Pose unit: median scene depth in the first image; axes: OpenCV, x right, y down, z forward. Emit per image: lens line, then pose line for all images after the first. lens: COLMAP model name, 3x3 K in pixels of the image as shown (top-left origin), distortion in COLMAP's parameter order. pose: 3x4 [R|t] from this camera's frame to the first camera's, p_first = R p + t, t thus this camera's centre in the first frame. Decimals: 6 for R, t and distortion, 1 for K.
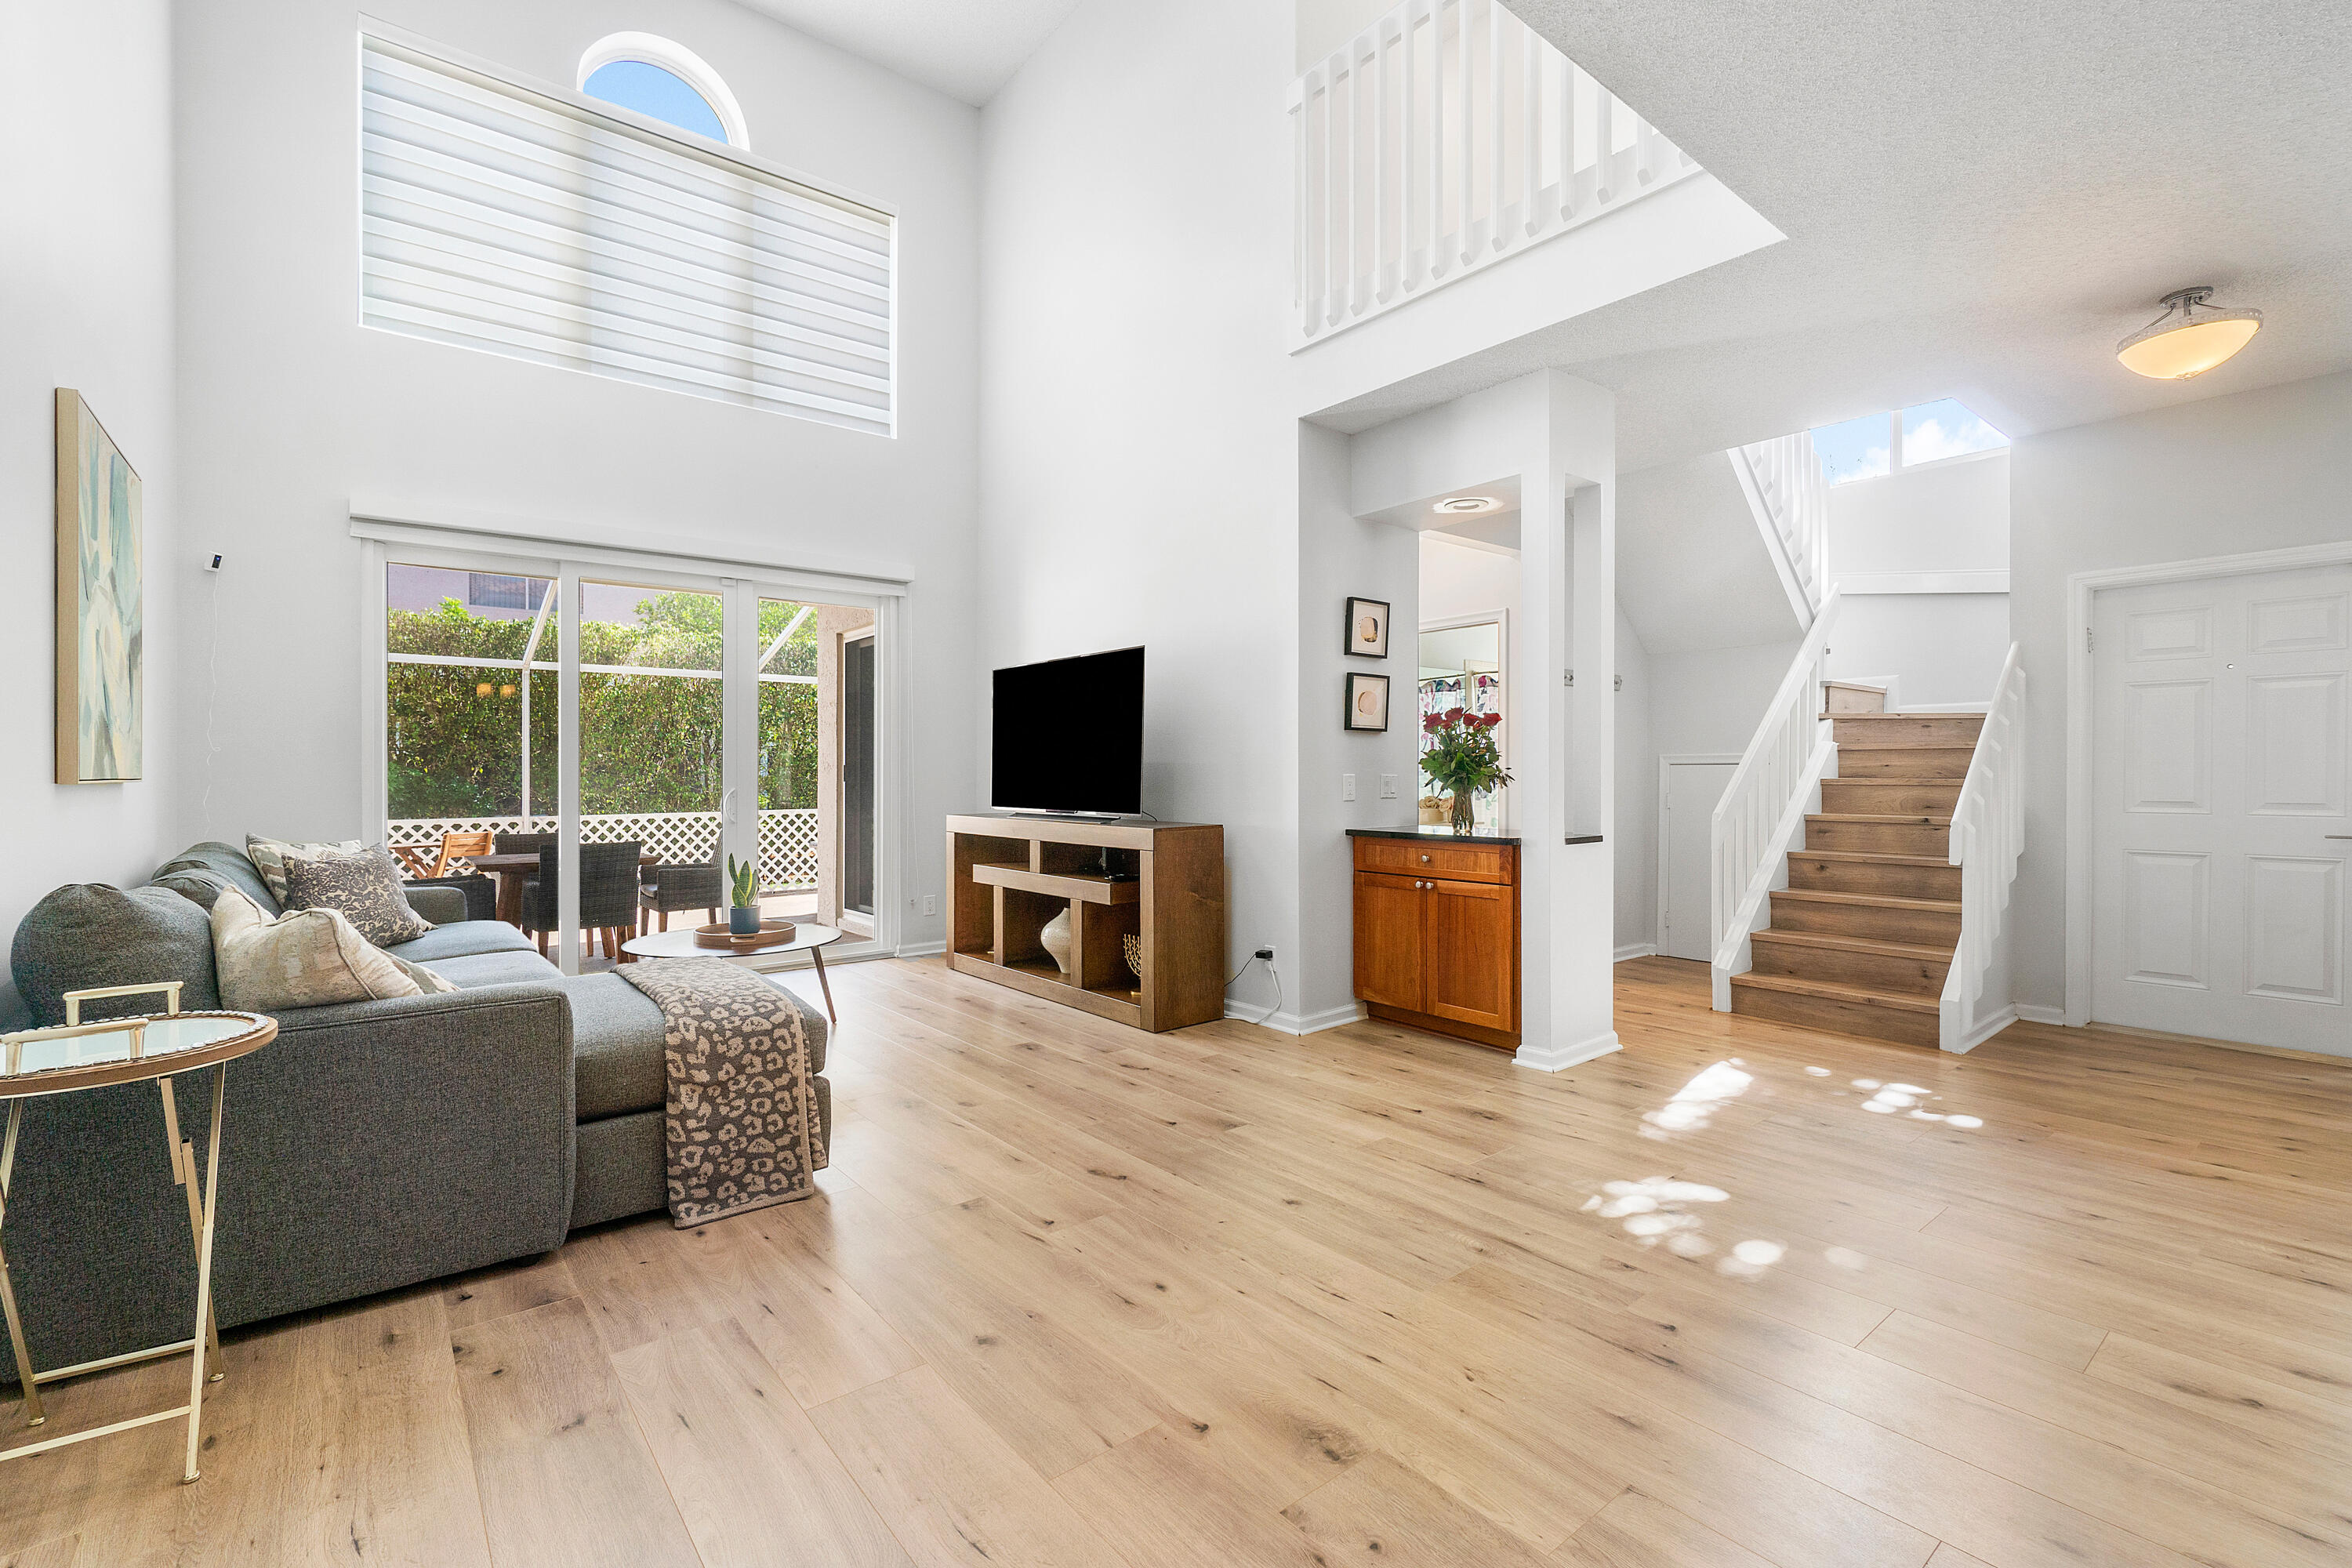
lens RADIAL K [[1041.6, 0, 1145.2], [0, 1041.6, 780.9], [0, 0, 1]] dist [-0.003957, -0.000087]
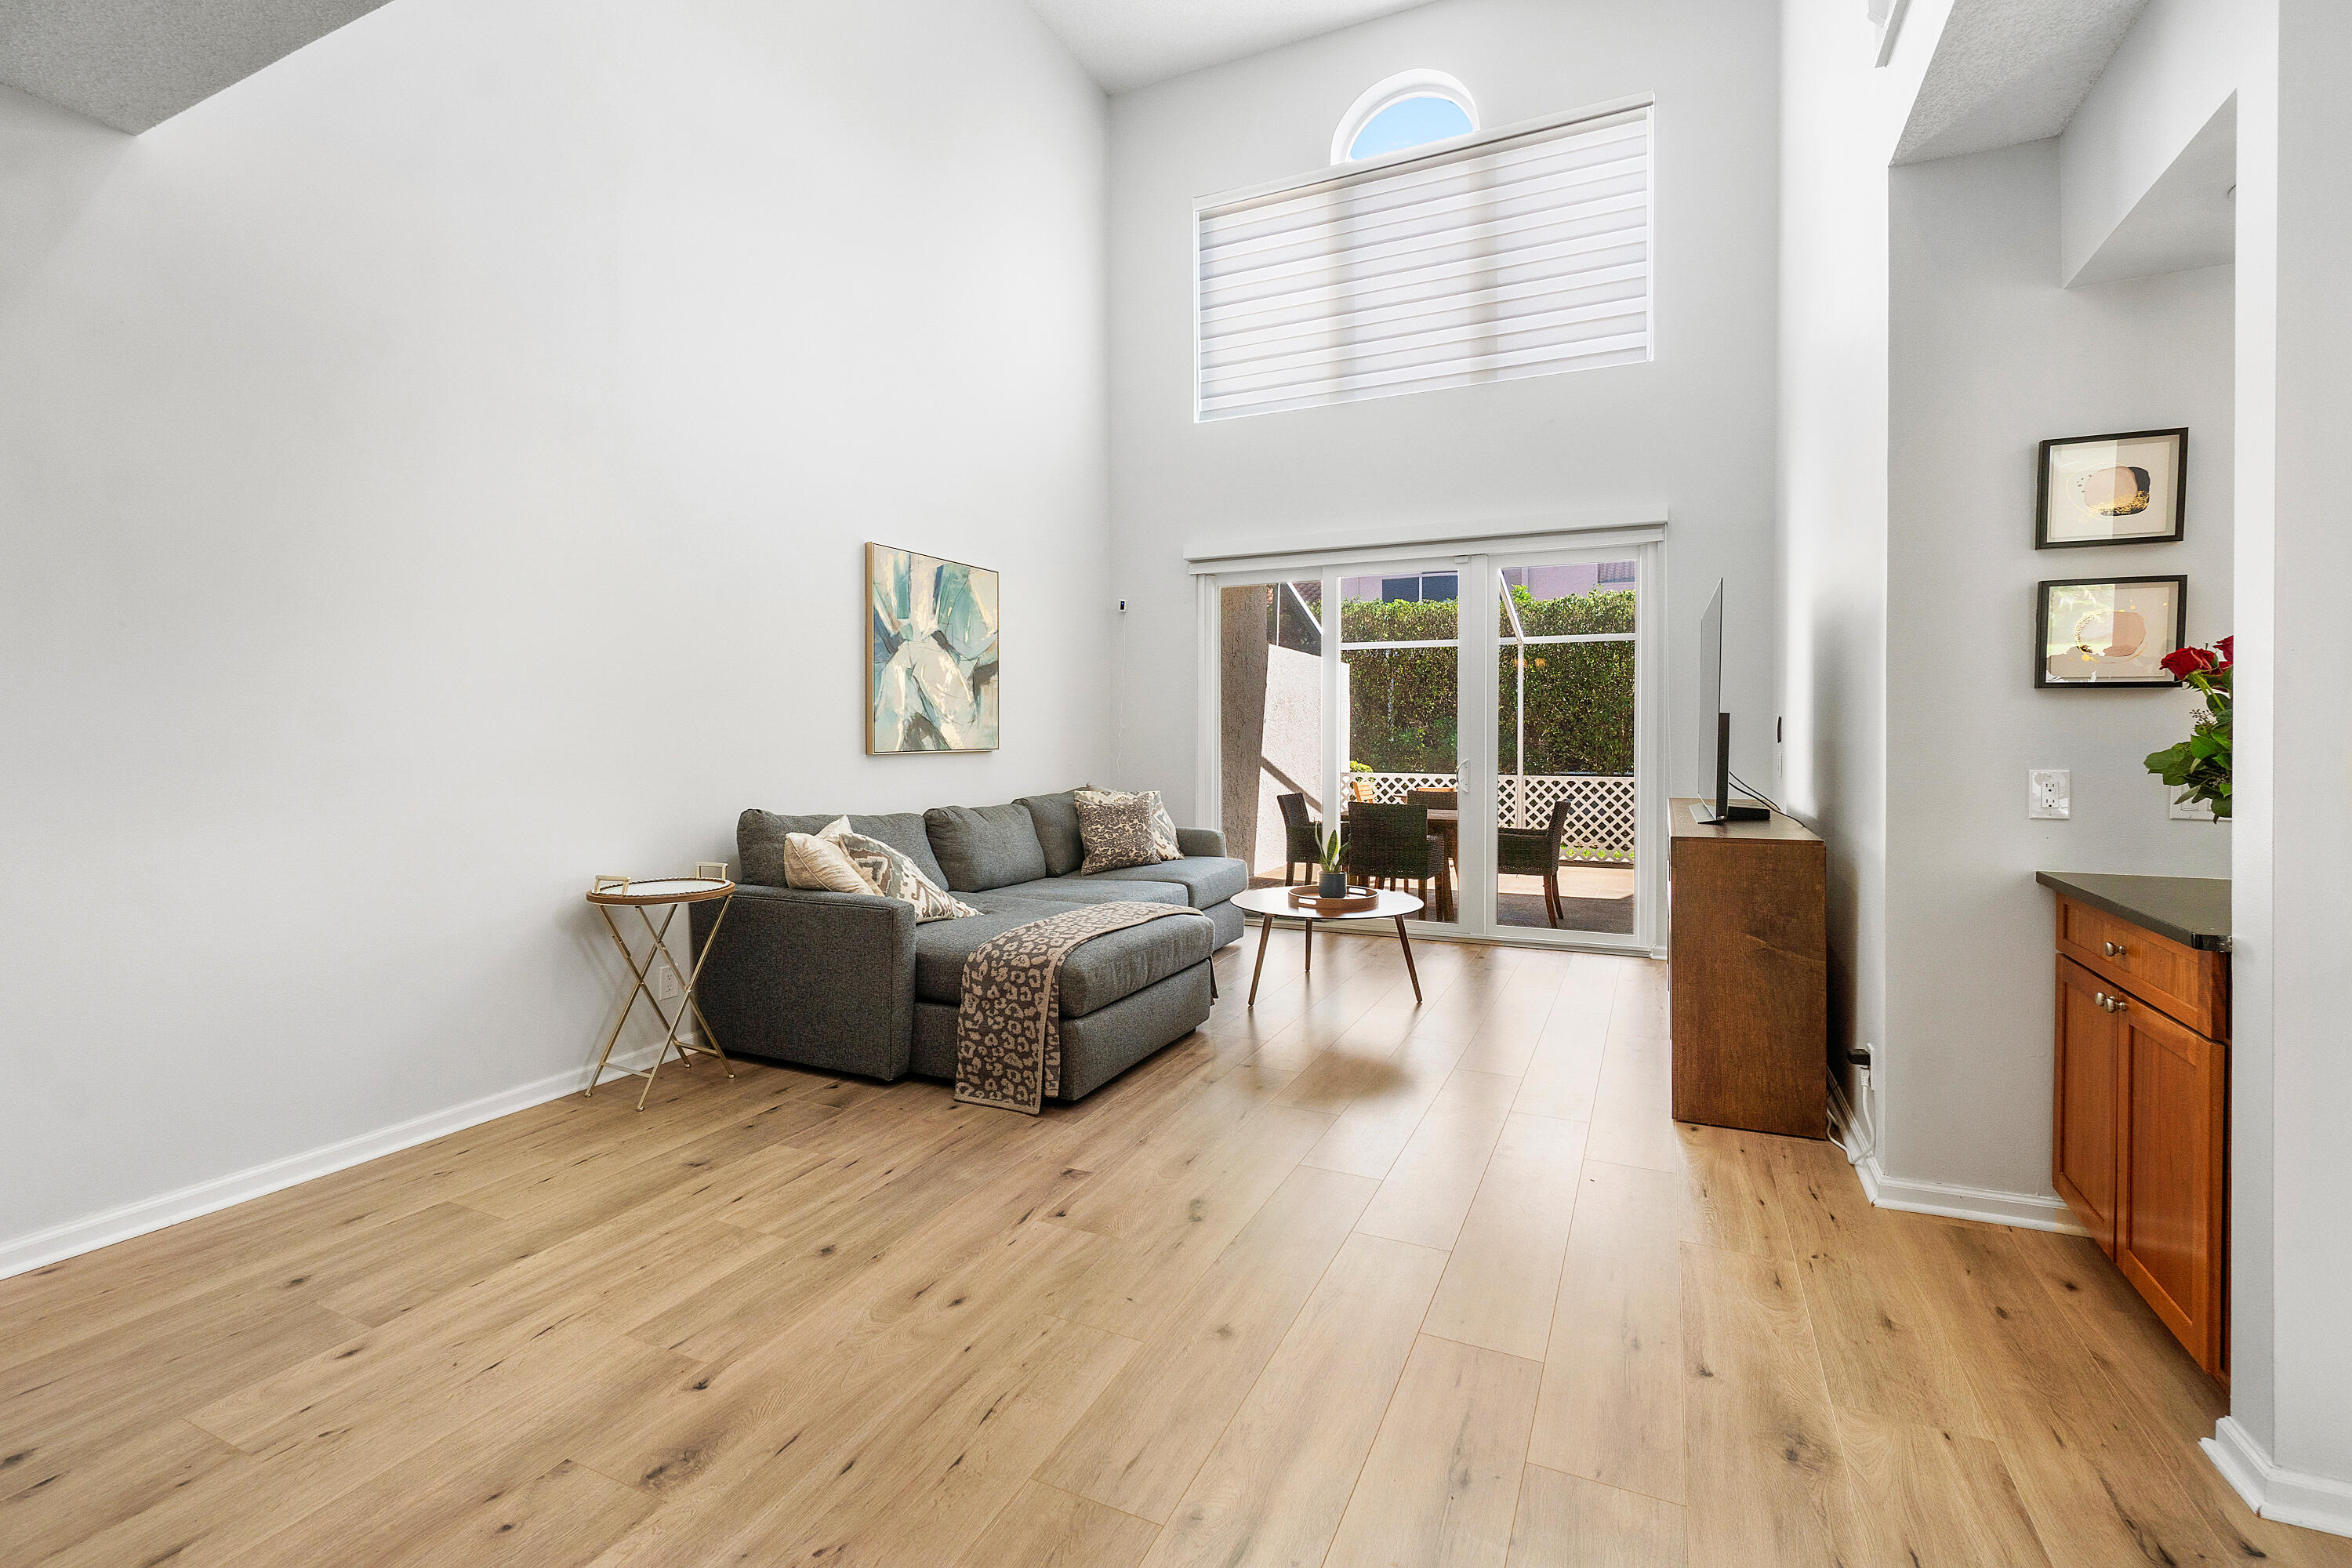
lens RADIAL K [[1018.1, 0, 1182.9], [0, 1018.1, 738.3], [0, 0, 1]] dist [-0.000105, -0.000269]
pose [[0.458552, 0.009318, -0.888619, 0.796355], [-0.007557, 0.999950, 0.006585, -0.040007], [0.888636, 0.003696, 0.458599, 0.627071]]
